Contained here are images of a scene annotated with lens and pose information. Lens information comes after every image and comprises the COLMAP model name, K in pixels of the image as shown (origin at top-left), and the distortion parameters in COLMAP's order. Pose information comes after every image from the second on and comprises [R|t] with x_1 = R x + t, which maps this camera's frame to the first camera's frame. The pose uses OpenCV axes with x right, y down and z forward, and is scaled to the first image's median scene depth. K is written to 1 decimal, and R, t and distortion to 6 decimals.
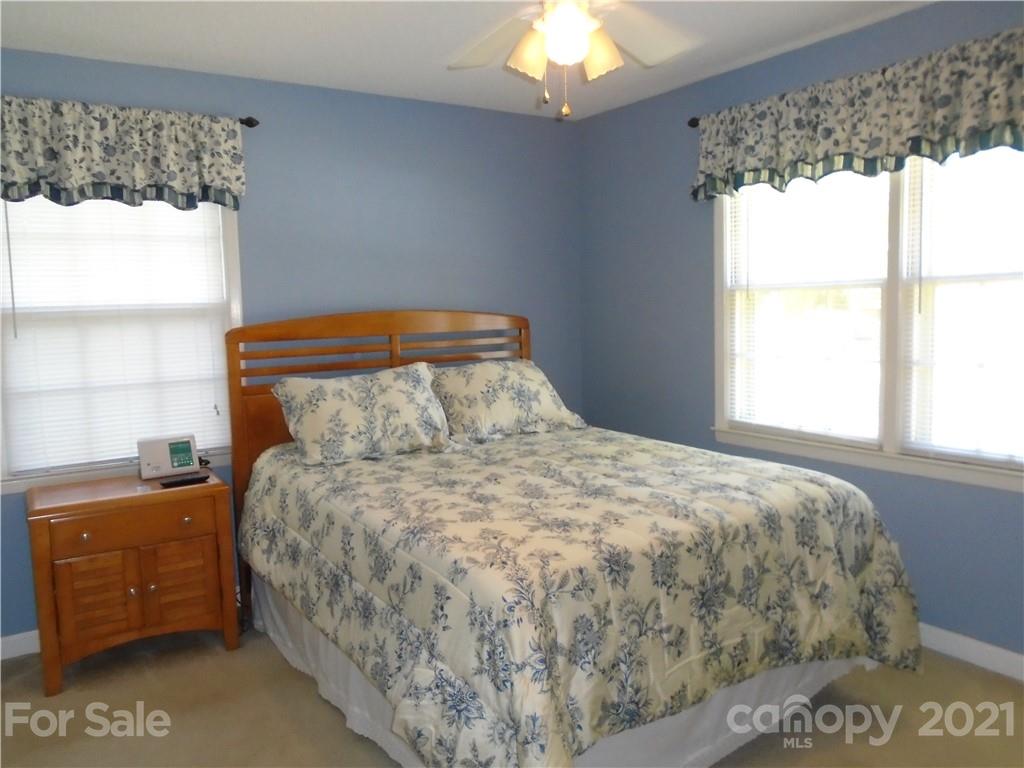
lens RADIAL K [[772.6, 0, 507.3], [0, 772.6, 375.2], [0, 0, 1]] dist [-0.013344, 0.001374]
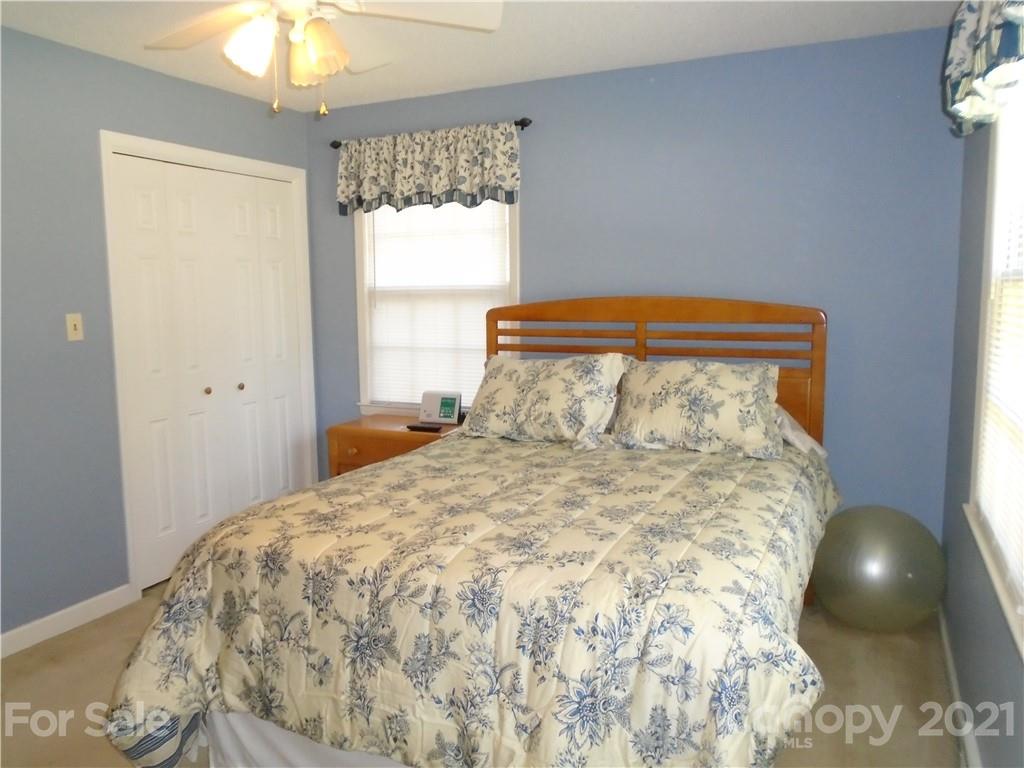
lens RADIAL K [[772.6, 0, 507.3], [0, 772.6, 375.2], [0, 0, 1]] dist [-0.013344, 0.001374]
pose [[0.521265, 0.120276, -0.844876, 0.675941], [-0.081933, 0.992498, 0.090742, -0.070539], [0.849452, 0.021923, 0.527210, 0.428165]]
